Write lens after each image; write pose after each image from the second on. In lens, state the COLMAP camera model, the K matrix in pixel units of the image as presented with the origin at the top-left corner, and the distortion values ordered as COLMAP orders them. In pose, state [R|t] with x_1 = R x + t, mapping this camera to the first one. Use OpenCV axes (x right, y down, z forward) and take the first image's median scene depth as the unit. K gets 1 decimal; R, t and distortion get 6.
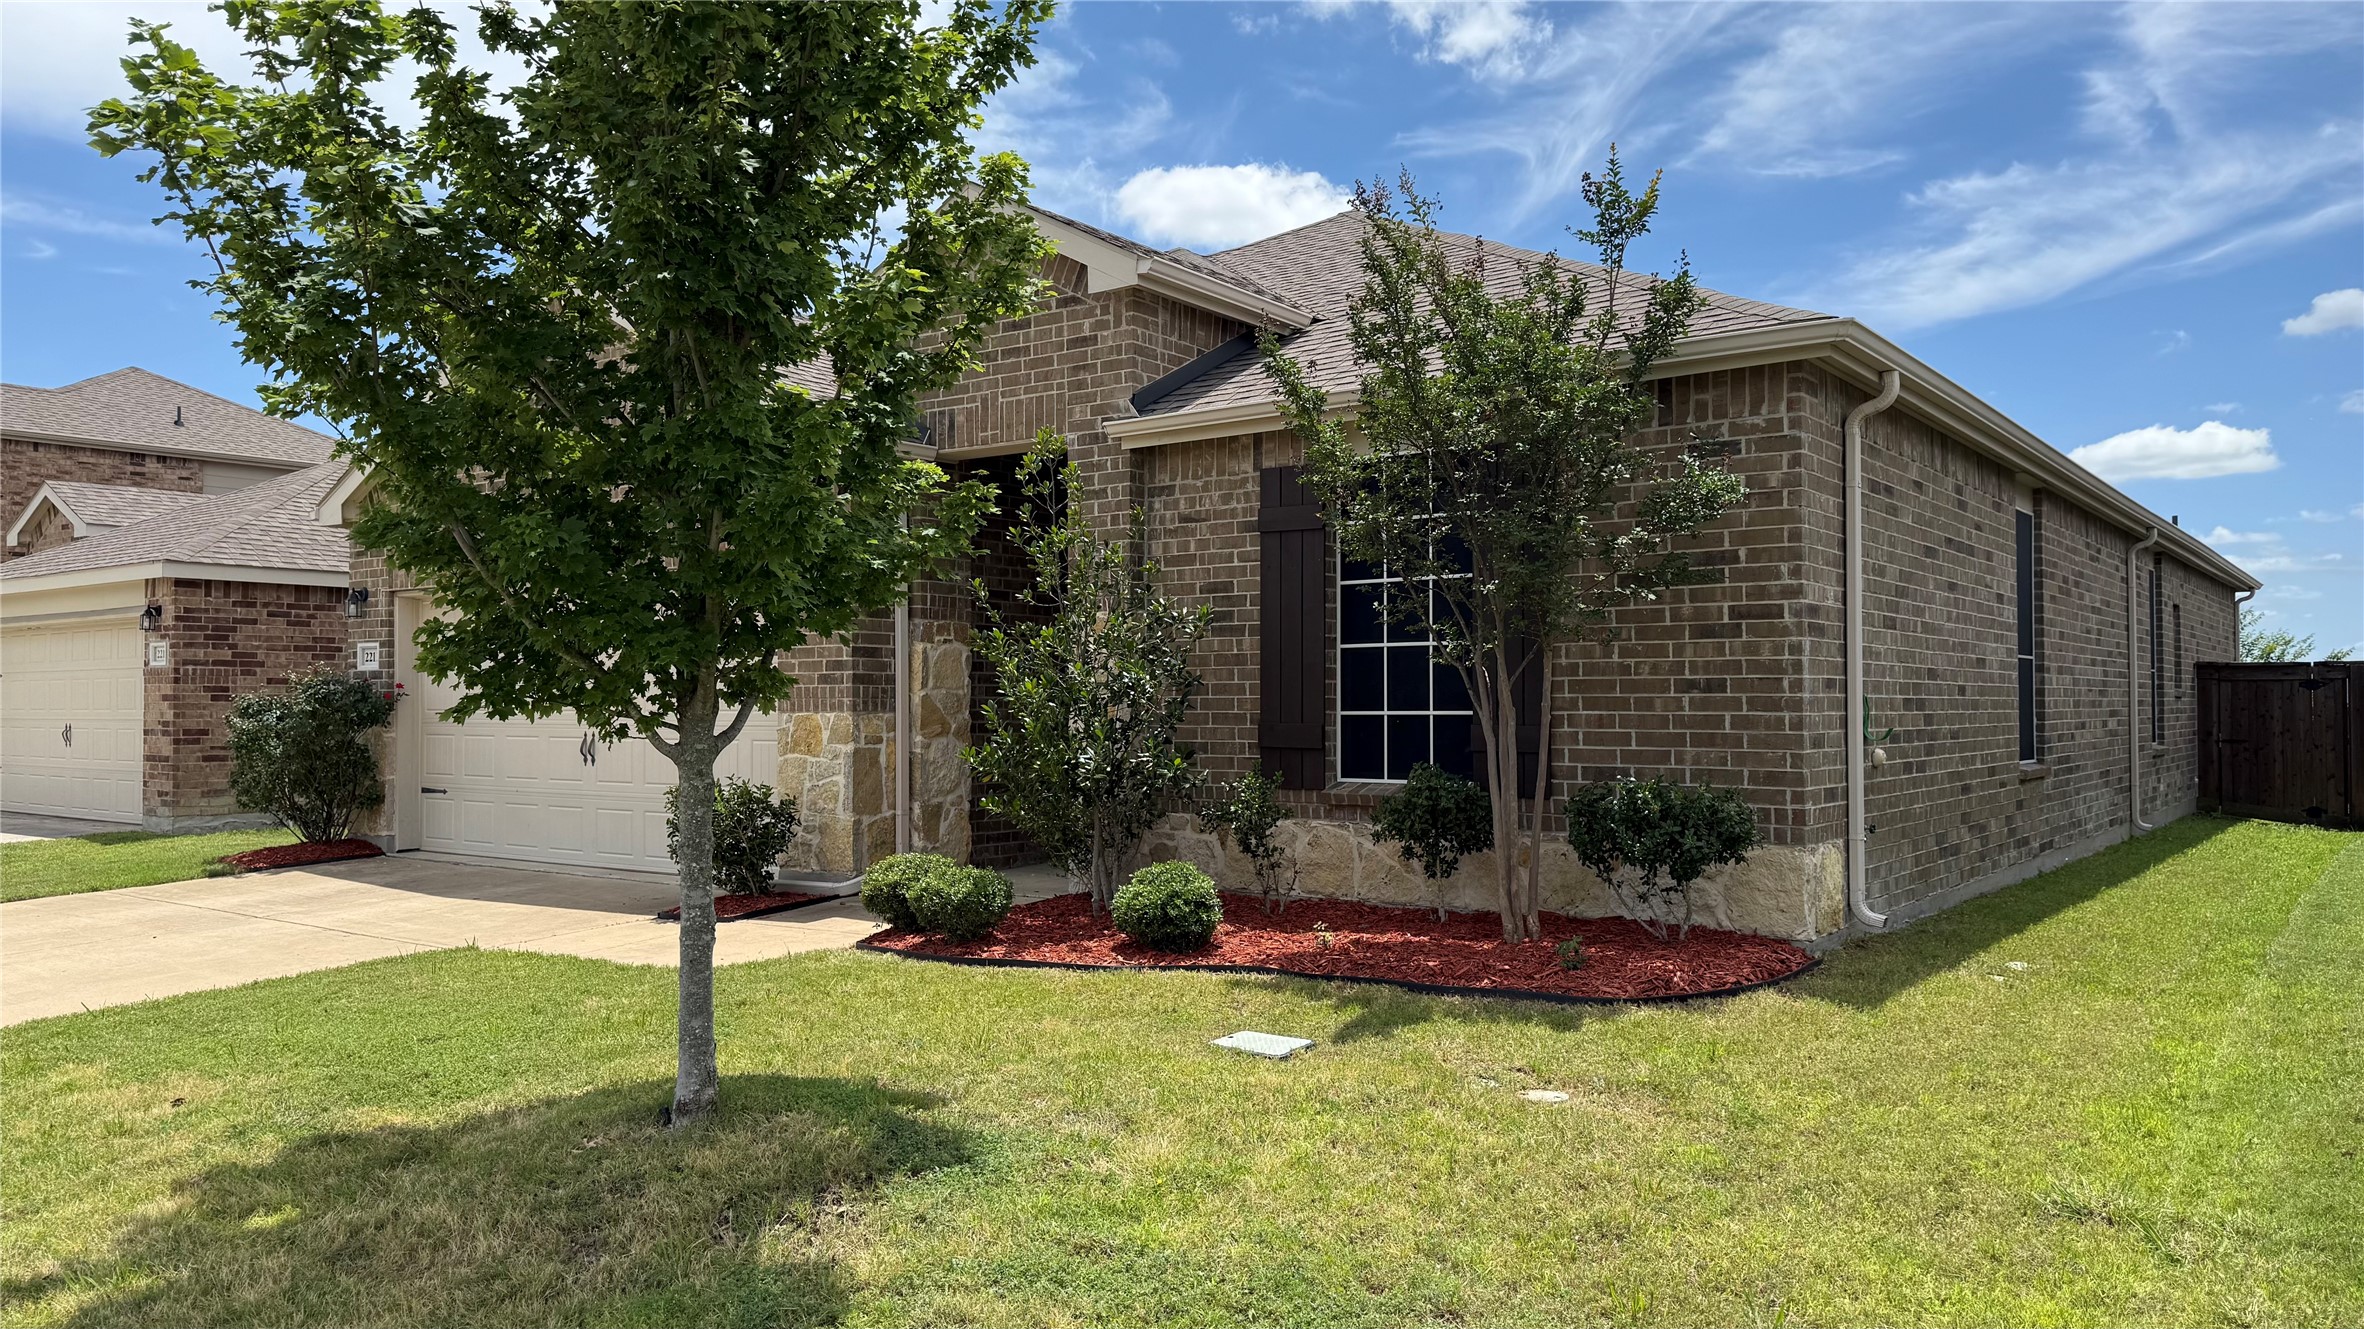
lens RADIAL K [[1685.5, 0, 1182.0], [0, 1685.5, 664.5], [0, 0, 1]] dist [0.041523, -0.001957]
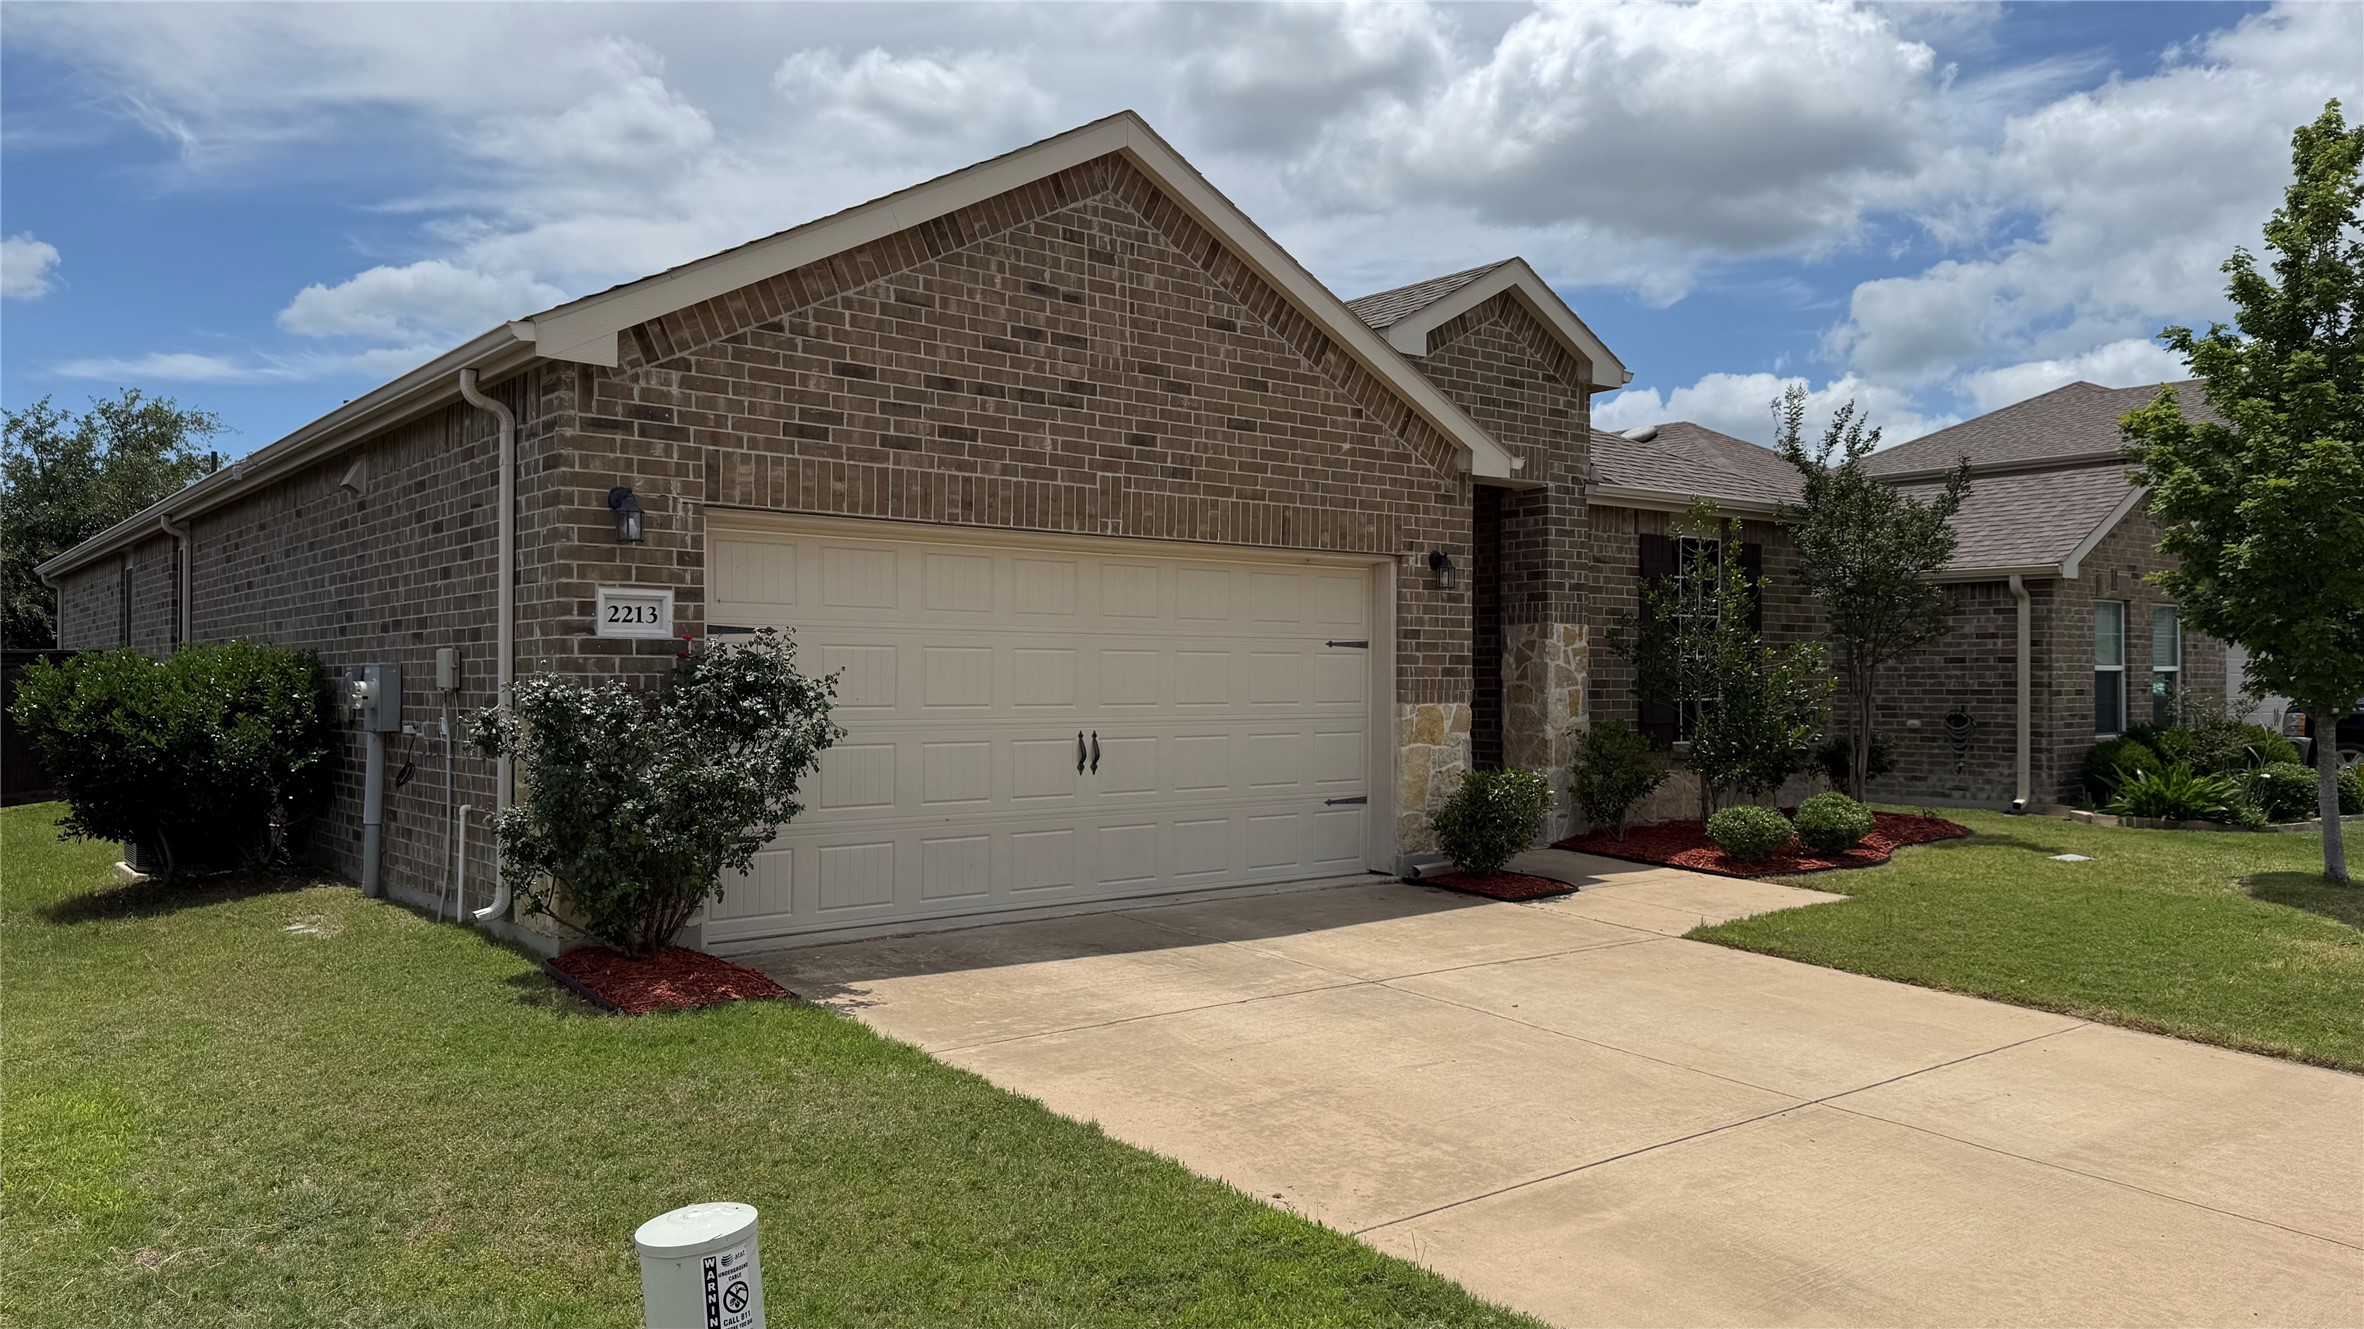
lens RADIAL K [[1651.9, 0, 1182.0], [0, 1651.9, 664.5], [0, 0, 1]] dist [0.155486, -0.236643]
pose [[0.236486, 0.011021, 0.971572, -1.332888], [-0.025443, 0.999663, -0.005147, 0.014195], [-0.971302, -0.023503, 0.236686, 0.953437]]
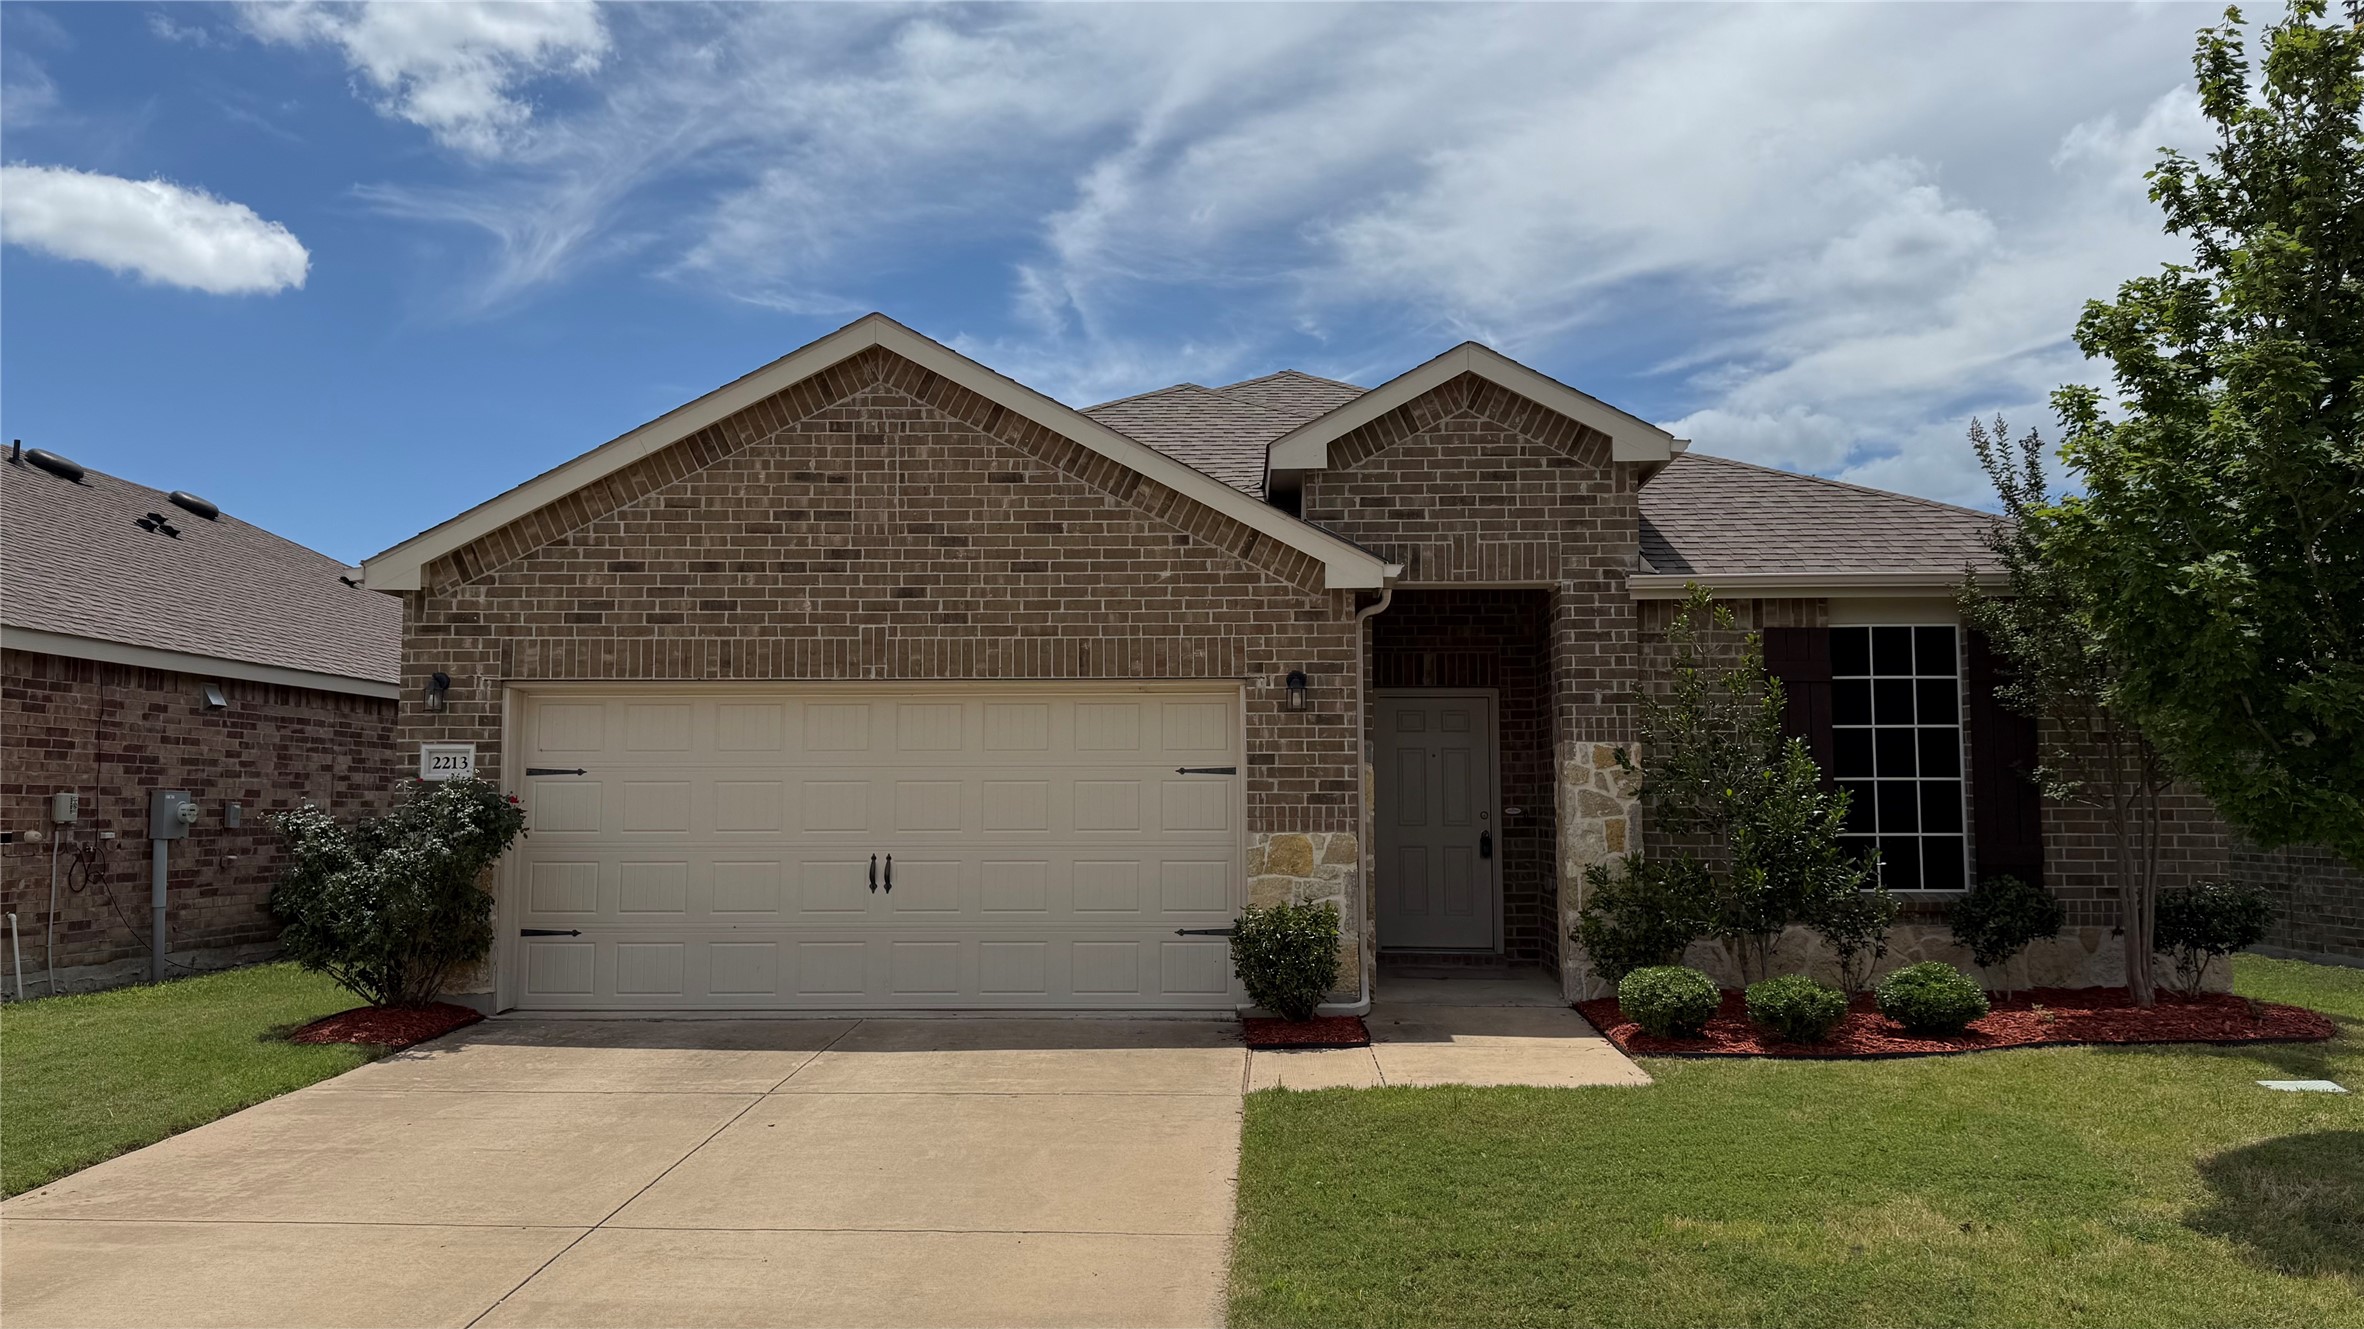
lens RADIAL K [[1651.9, 0, 1182.0], [0, 1651.9, 664.5], [0, 0, 1]] dist [0.155486, -0.236643]
pose [[0.824634, 0.049977, 0.563454, -0.874531], [-0.015593, 0.997719, -0.065674, -0.005401], [-0.565452, 0.045371, 0.823533, 0.238605]]
